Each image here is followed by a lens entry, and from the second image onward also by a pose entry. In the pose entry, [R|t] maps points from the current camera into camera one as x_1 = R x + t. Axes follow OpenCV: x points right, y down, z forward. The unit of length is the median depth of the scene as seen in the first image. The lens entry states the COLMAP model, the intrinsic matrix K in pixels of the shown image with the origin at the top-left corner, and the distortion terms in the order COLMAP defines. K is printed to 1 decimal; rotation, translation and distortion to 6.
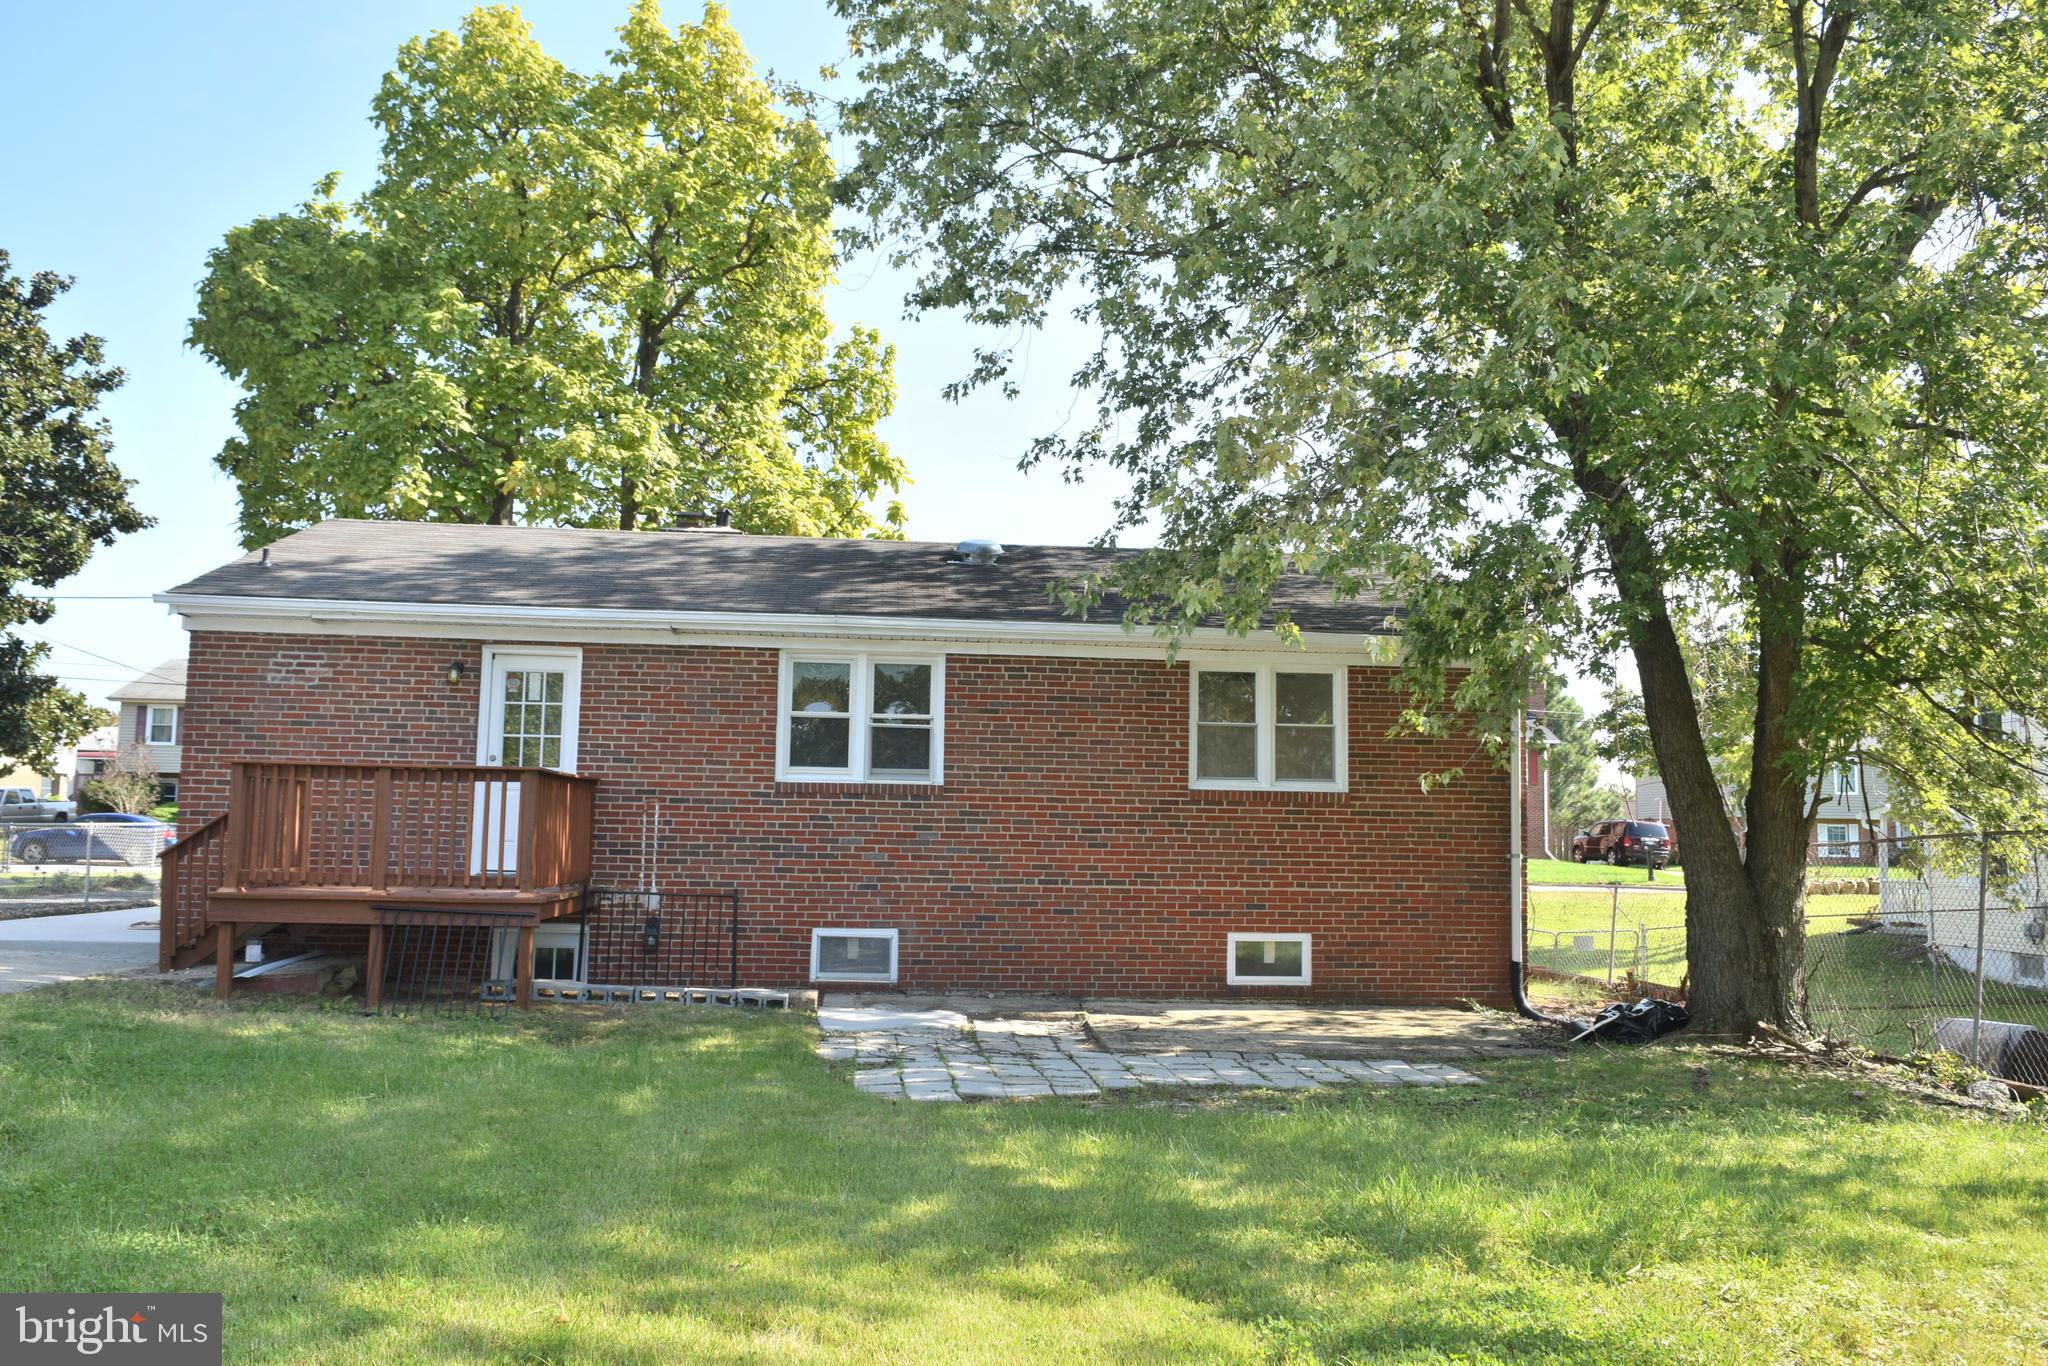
lens RADIAL K [[1574.7, 0, 1024.0], [0, 1574.7, 683.0], [0, 0, 1]] dist [-0.017659, -0.001480]
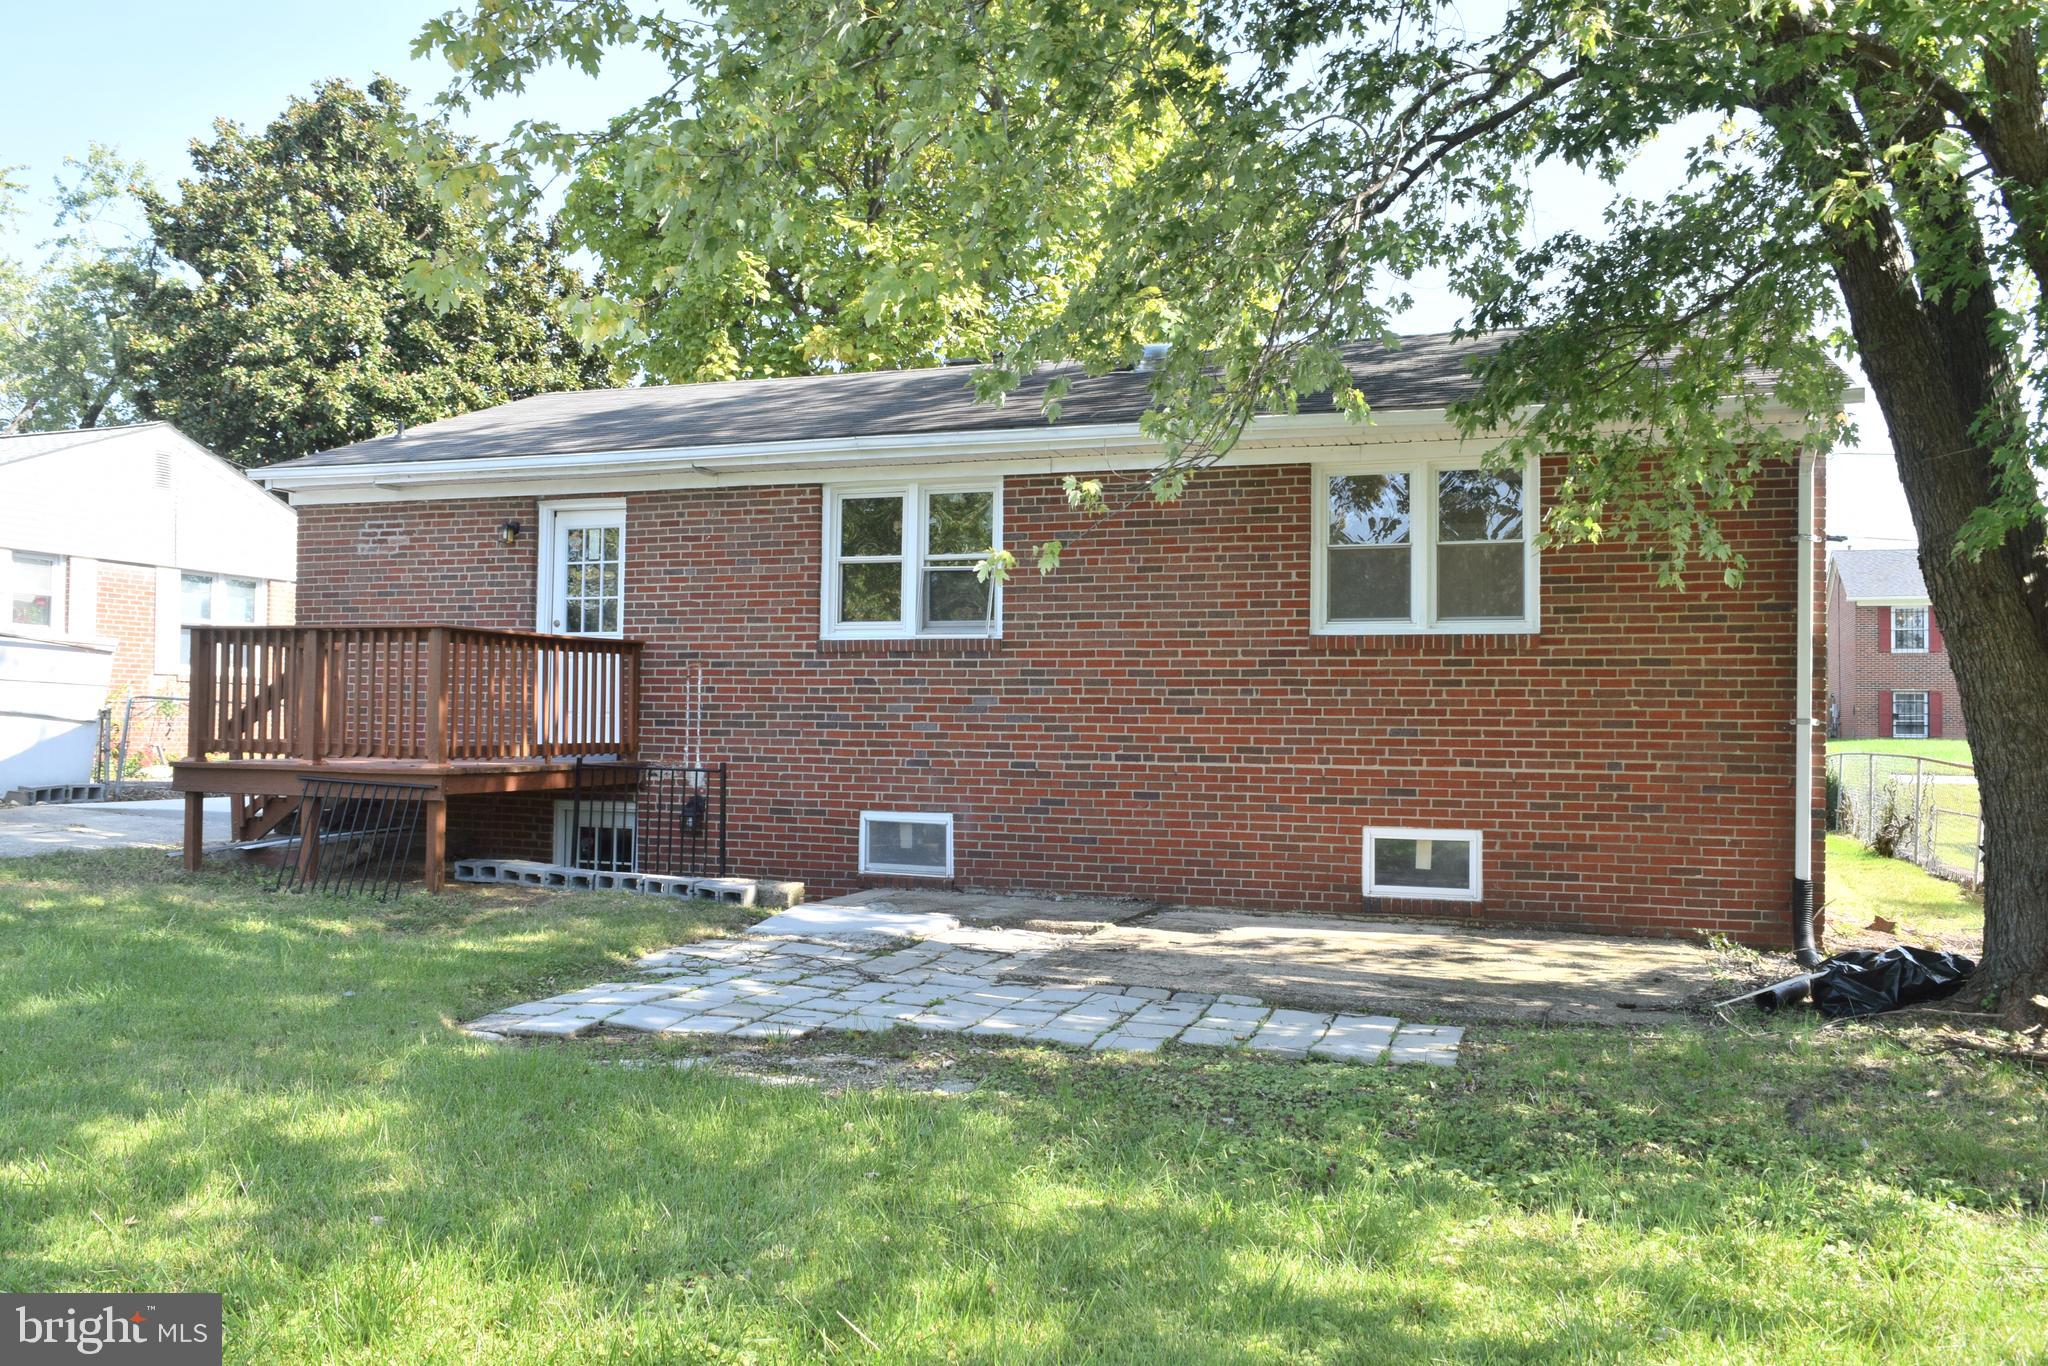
lens RADIAL K [[1574.7, 0, 1024.0], [0, 1574.7, 683.0], [0, 0, 1]] dist [-0.017659, -0.001480]
pose [[0.908685, -0.017330, -0.417123, 0.296197], [0.045220, 0.997345, 0.057075, 0.041915], [0.415027, -0.070726, 0.907056, 0.267687]]
